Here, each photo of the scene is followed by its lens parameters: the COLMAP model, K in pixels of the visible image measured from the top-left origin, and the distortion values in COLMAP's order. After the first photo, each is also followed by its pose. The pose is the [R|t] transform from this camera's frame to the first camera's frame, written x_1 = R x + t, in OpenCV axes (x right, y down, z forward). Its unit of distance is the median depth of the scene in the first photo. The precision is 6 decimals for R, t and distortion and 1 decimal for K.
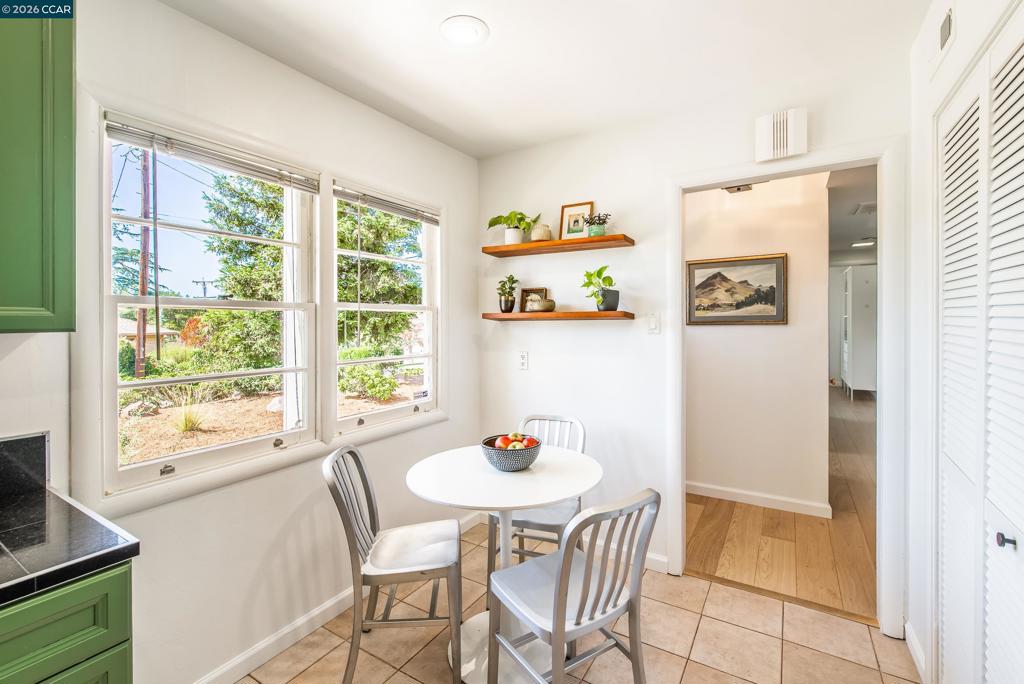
lens RADIAL K [[446.3, 0, 515.1], [0, 446.3, 313.7], [0, 0, 1]] dist [0.006848, -0.000160]
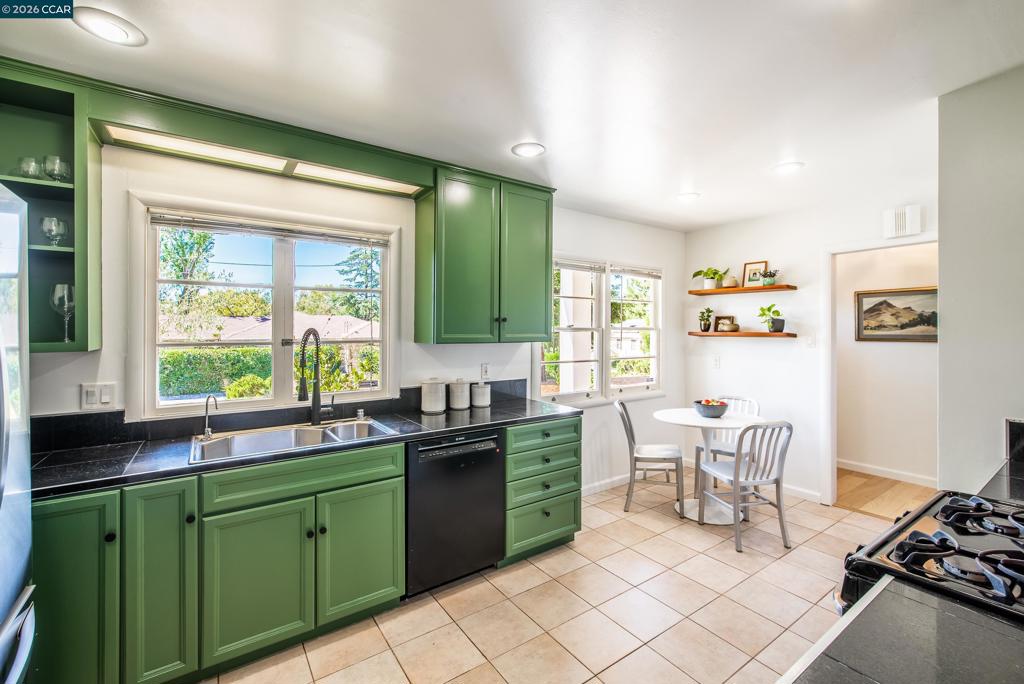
lens RADIAL K [[439.0, 0, 513.4], [0, 439.0, 326.9], [0, 0, 1]] dist [0.007748, -0.000402]
pose [[0.919633, 0.004452, -0.392754, -0.032705], [-0.000300, 0.999943, 0.010632, -0.036926], [0.392779, -0.009659, 0.919582, -0.720461]]
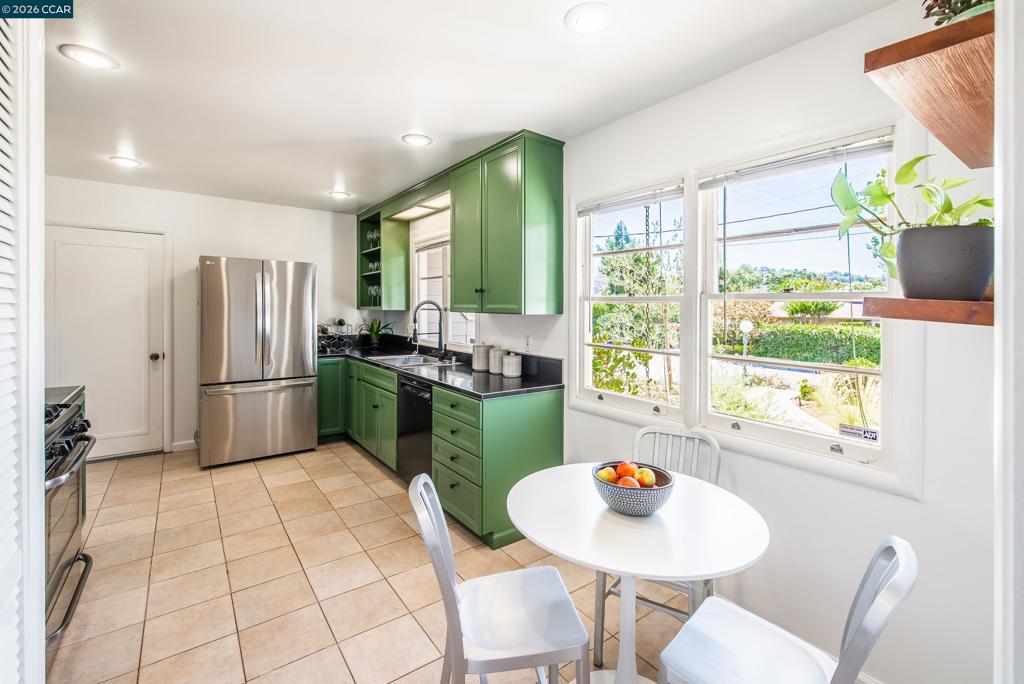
lens RADIAL K [[446.3, 0, 515.1], [0, 446.3, 313.7], [0, 0, 1]] dist [0.006848, -0.000160]
pose [[-0.369590, 0.006698, -0.929171, 0.538907], [0.001983, 0.999977, 0.006419, 0.009084], [0.929193, 0.000530, -0.369595, 0.768945]]
